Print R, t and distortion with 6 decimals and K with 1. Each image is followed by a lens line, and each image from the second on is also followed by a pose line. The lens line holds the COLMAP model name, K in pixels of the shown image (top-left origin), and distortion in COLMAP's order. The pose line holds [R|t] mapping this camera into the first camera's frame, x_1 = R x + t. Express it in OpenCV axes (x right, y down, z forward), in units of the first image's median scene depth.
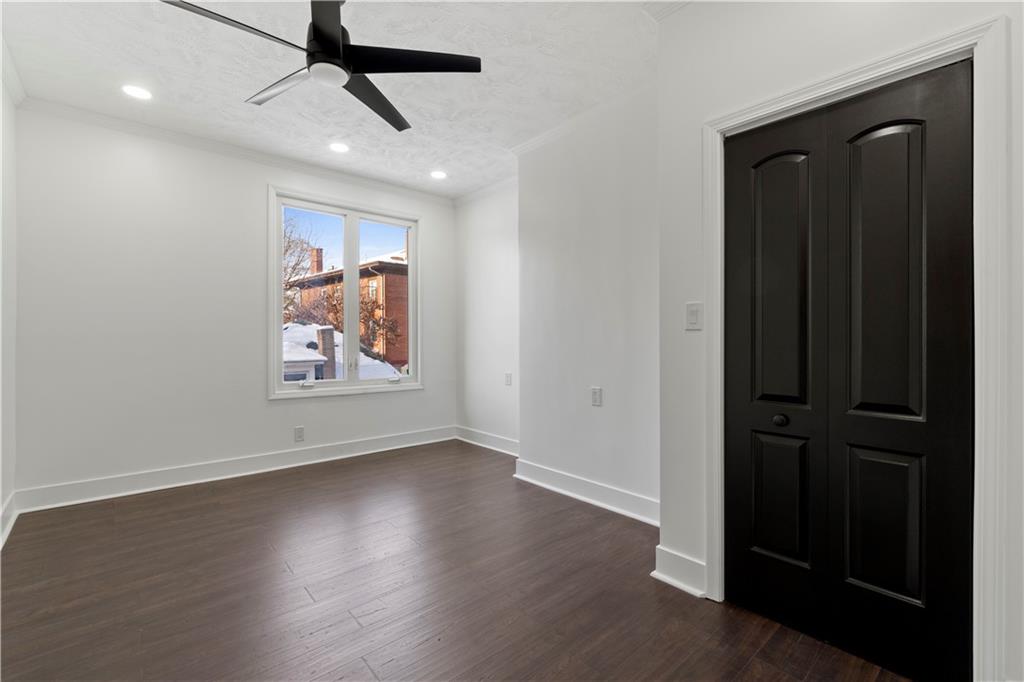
lens RADIAL K [[451.7, 0, 514.2], [0, 451.7, 341.1], [0, 0, 1]] dist [0.000297, 0.000386]
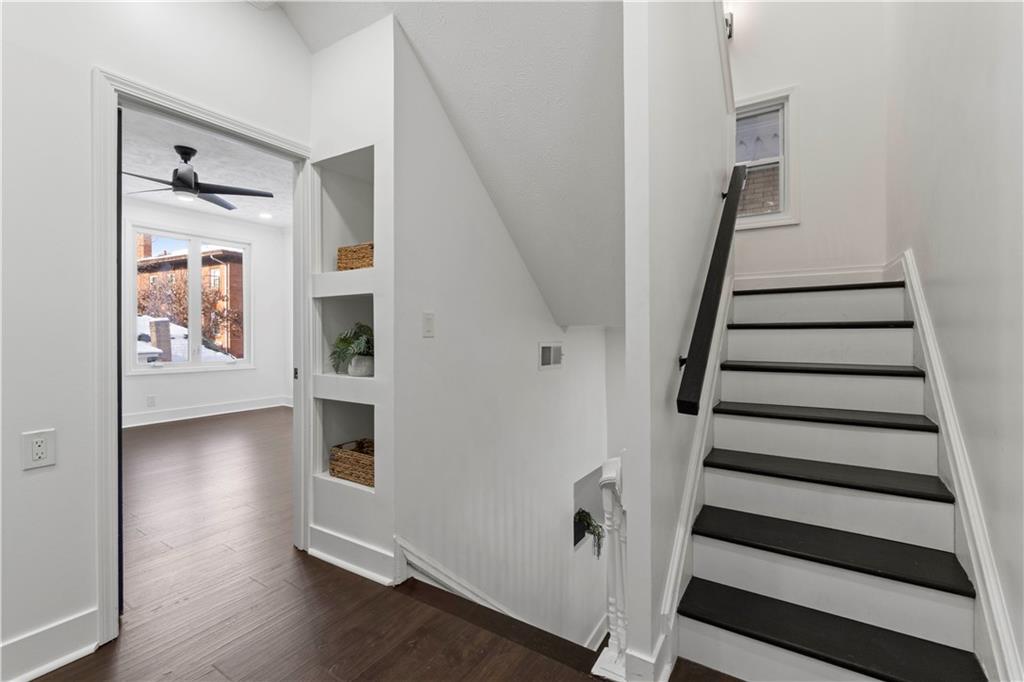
lens RADIAL K [[451.7, 0, 509.1], [0, 451.7, 333.6], [0, 0, 1]] dist [0.000297, 0.000386]
pose [[0.962986, 0.002081, 0.269542, 0.042129], [-0.001705, 0.999997, -0.001628, 0.000492], [-0.269545, 0.001108, 0.962987, -0.129202]]
